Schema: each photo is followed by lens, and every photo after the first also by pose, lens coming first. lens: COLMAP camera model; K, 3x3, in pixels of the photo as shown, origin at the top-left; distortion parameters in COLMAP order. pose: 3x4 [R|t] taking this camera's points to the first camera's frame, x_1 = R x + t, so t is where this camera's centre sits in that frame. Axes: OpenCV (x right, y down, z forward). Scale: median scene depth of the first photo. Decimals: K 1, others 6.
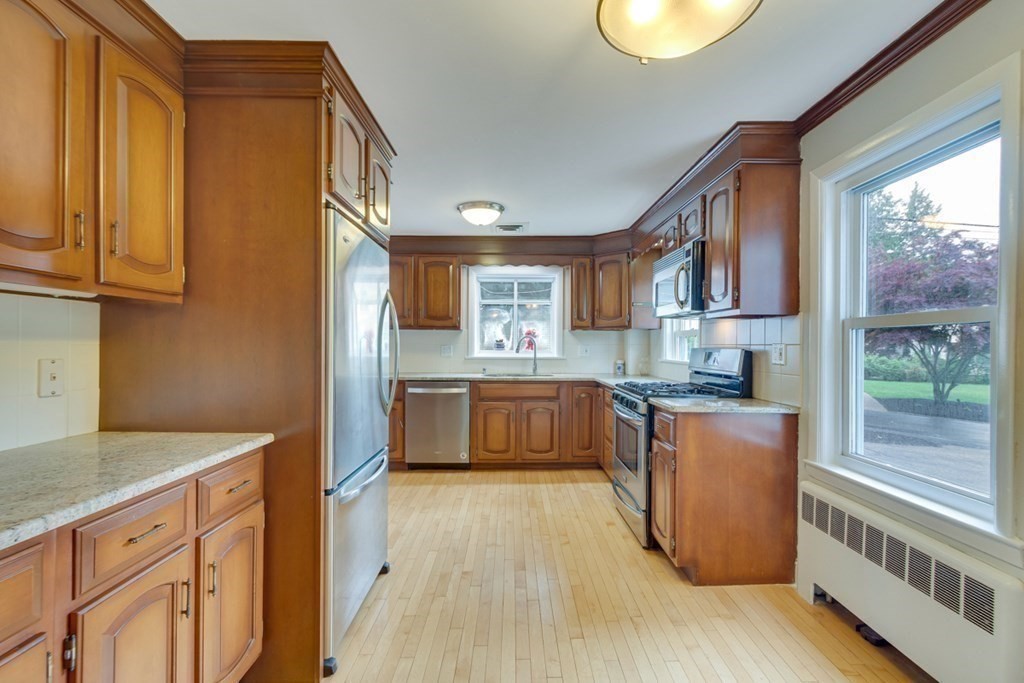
lens RADIAL K [[451.5, 0, 517.2], [0, 451.5, 348.4], [0, 0, 1]] dist [0.000072, 0.000003]
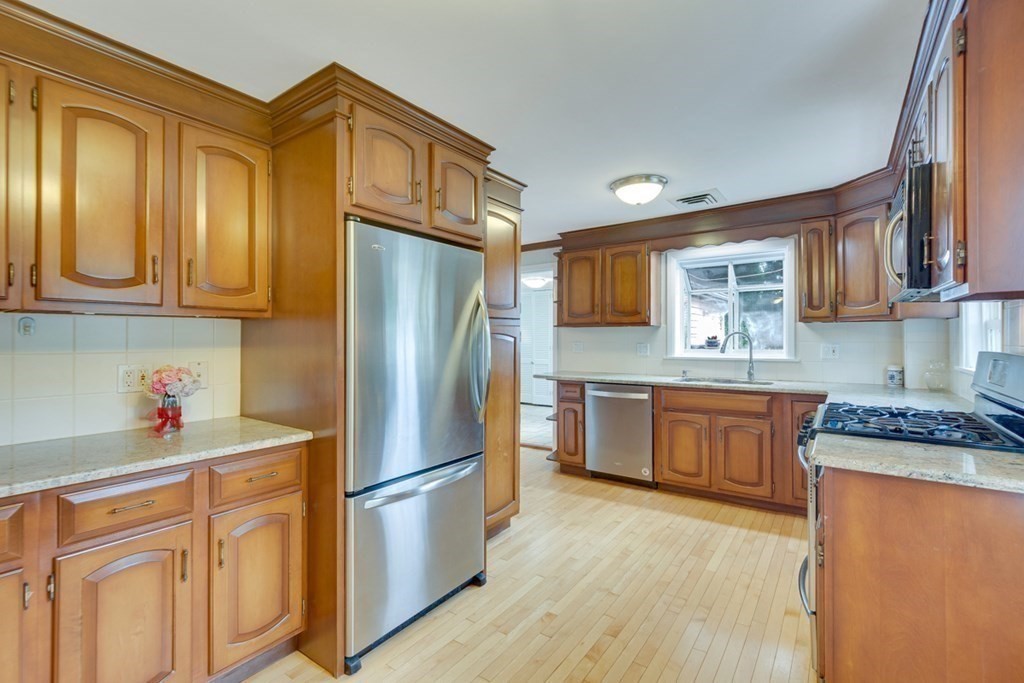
lens RADIAL K [[456.3, 0, 516.5], [0, 456.3, 336.9], [0, 0, 1]] dist [0.003207, -0.000207]
pose [[0.810501, -0.010406, -0.585644, 0.203822], [0.003358, 0.999908, -0.013120, -0.010997], [0.585727, 0.008667, 0.810462, 0.150129]]
